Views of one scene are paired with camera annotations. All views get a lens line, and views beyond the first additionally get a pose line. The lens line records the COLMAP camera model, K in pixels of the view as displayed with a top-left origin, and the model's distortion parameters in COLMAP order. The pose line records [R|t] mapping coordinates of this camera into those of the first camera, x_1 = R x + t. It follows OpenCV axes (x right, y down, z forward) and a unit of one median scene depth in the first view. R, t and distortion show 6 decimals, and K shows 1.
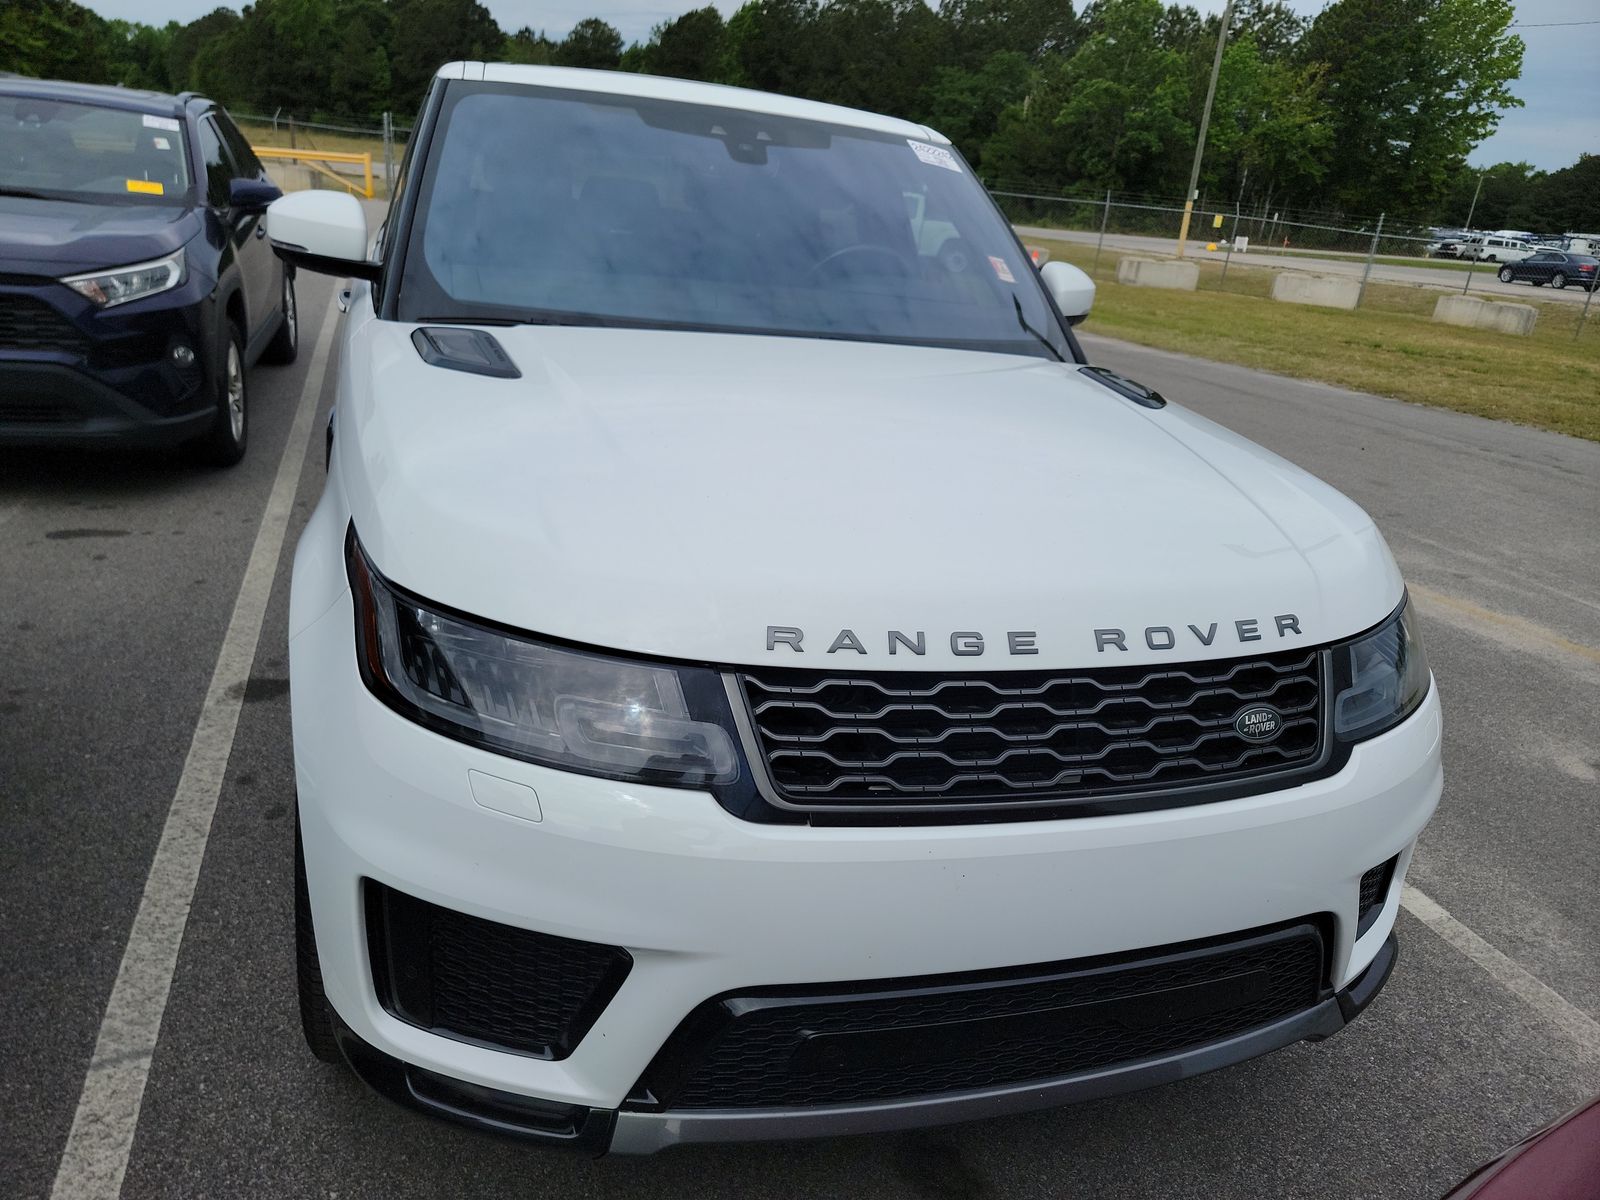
lens RADIAL K [[1122.2, 0, 796.2], [0, 1122.2, 605.2], [0, 0, 1]] dist [0.058478, -0.045372]
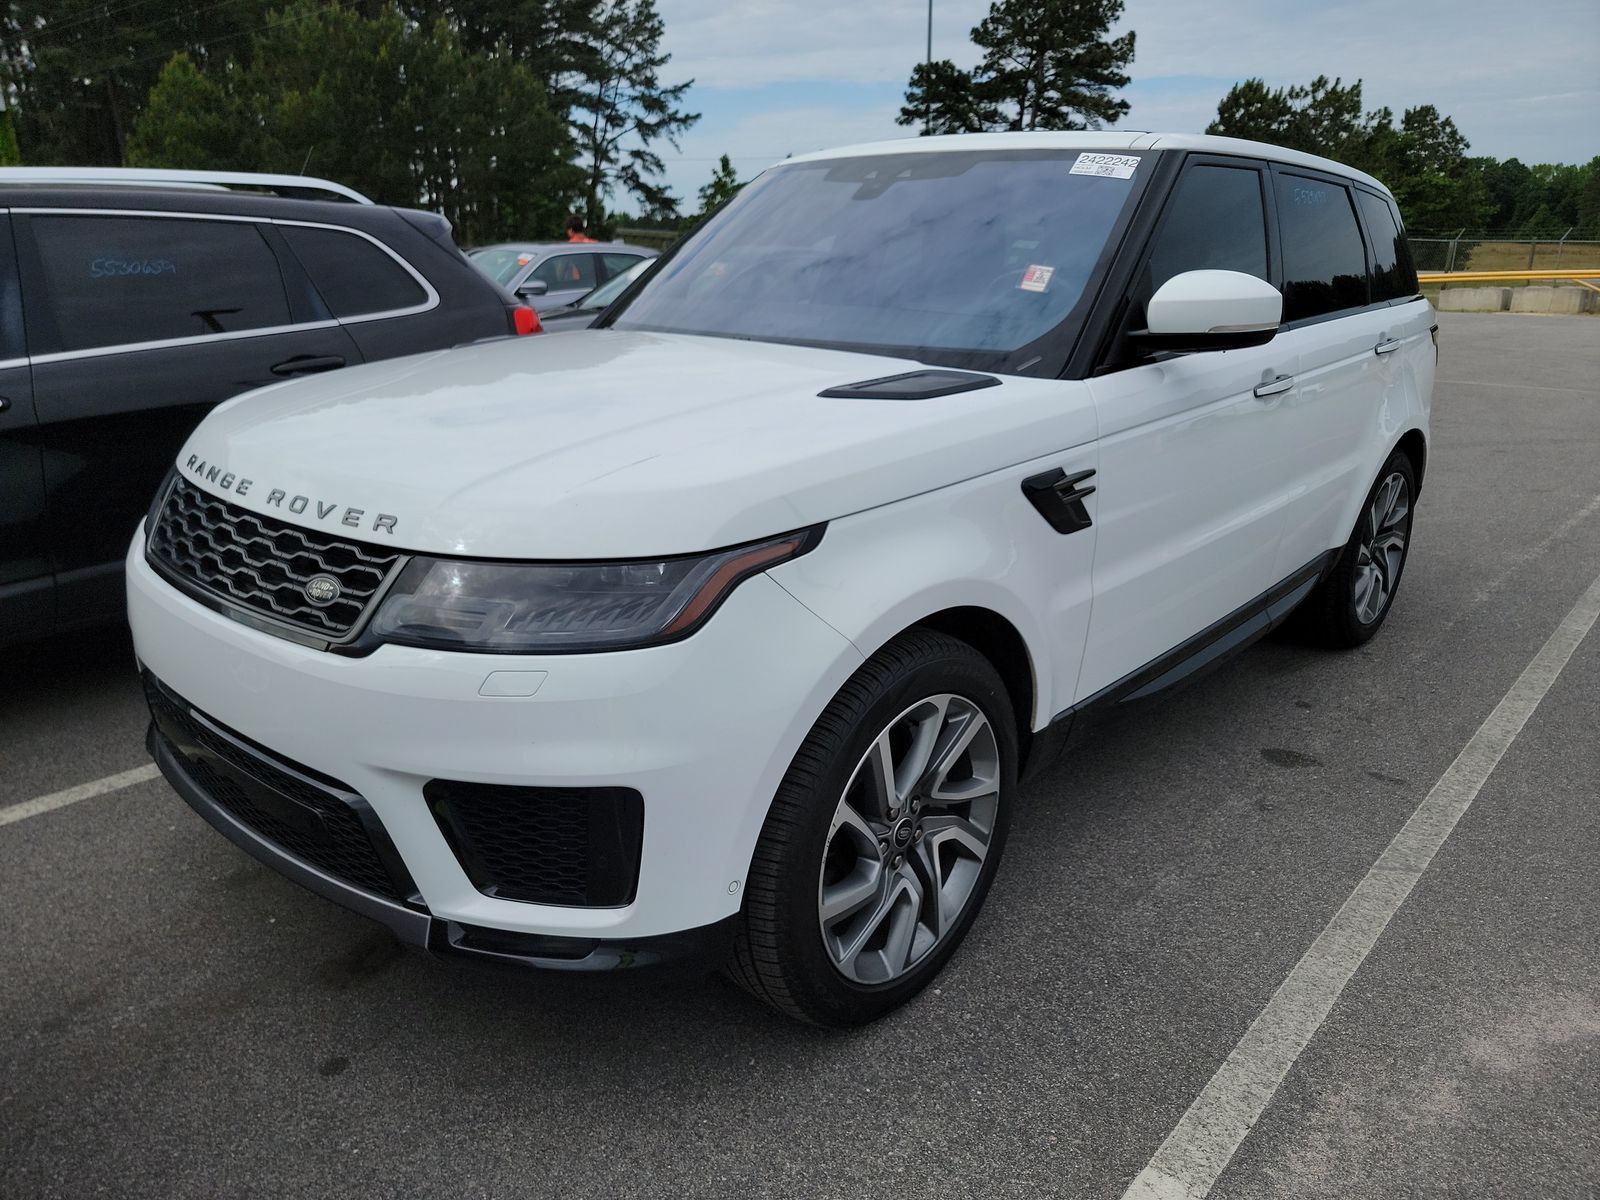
lens RADIAL K [[1122.2, 0, 802.8], [0, 1122.2, 595.4], [0, 0, 1]] dist [0.058478, -0.045372]
pose [[0.486682, 0.166248, -0.857614, 0.796739], [-0.247675, 0.967701, 0.047037, -0.033915], [0.837734, 0.189517, 0.512138, 0.388261]]
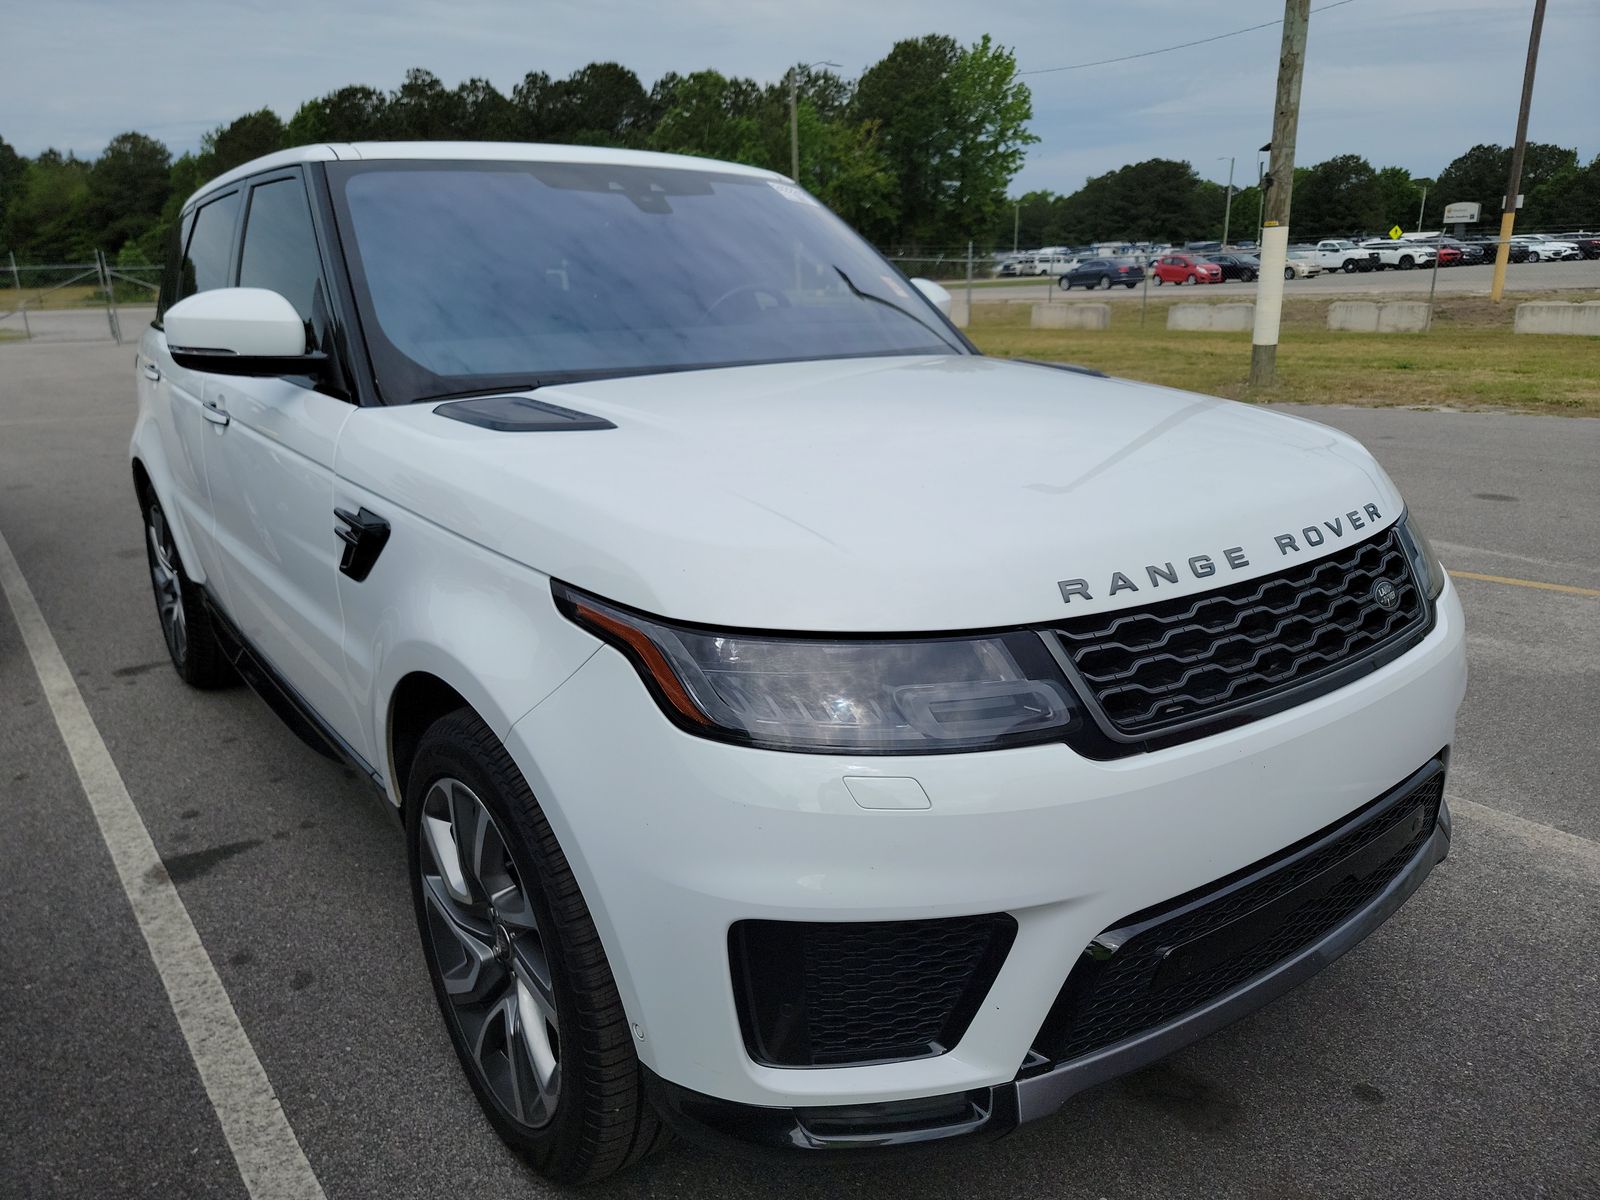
lens RADIAL K [[1122.2, 0, 811.7], [0, 1122.2, 605.8], [0, 0, 1]] dist [0.058478, -0.045372]
pose [[0.936468, -0.204505, 0.284967, -0.231487], [0.220433, 0.975091, -0.024625, 0.006506], [-0.272833, 0.085876, 0.958221, 0.017594]]
